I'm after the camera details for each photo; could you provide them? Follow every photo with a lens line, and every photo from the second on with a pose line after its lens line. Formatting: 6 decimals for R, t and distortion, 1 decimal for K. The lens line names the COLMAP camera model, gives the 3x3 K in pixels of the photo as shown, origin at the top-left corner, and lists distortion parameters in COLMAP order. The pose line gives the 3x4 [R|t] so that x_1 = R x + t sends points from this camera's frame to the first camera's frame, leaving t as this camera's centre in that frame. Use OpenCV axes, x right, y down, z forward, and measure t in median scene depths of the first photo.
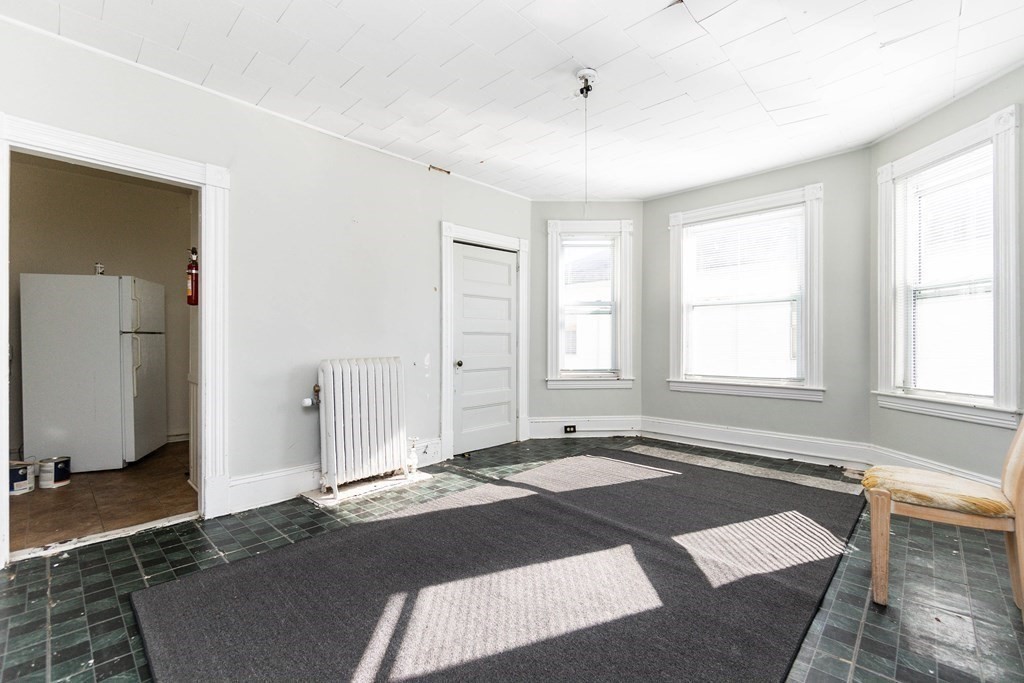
lens RADIAL K [[440.7, 0, 510.2], [0, 440.7, 340.2], [0, 0, 1]] dist [-0.012922, 0.000265]
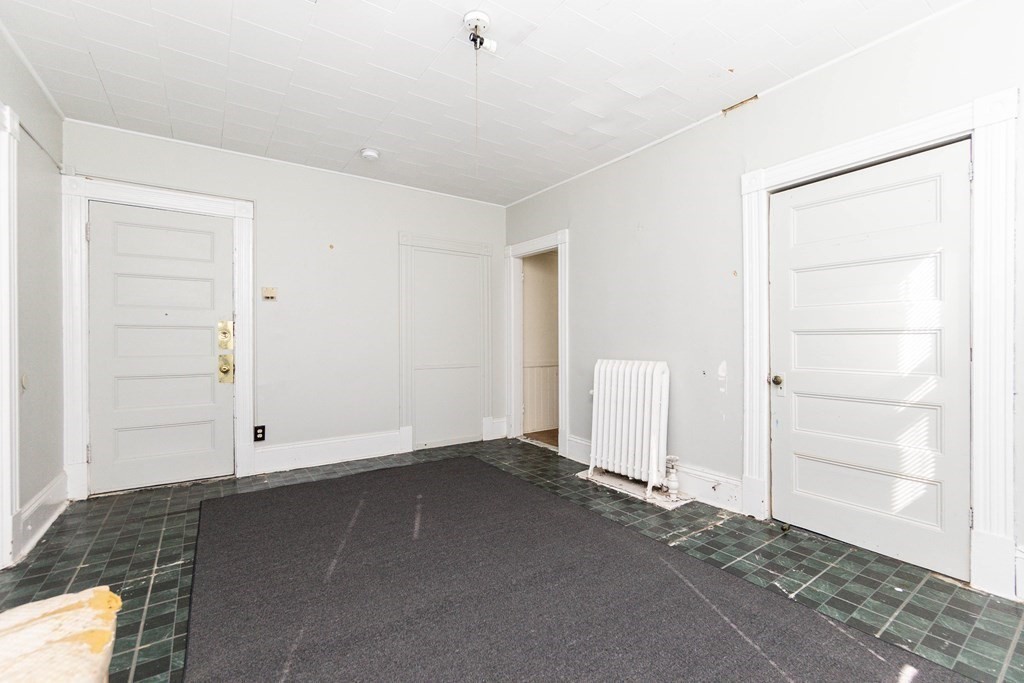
lens RADIAL K [[440.7, 0, 511.7], [0, 440.7, 344.3], [0, 0, 1]] dist [-0.012922, 0.000265]
pose [[-0.187833, 0.014633, -0.982092, 0.621204], [-0.007153, 0.999842, 0.016266, -0.008258], [0.982175, 0.010080, -0.187699, 0.785142]]
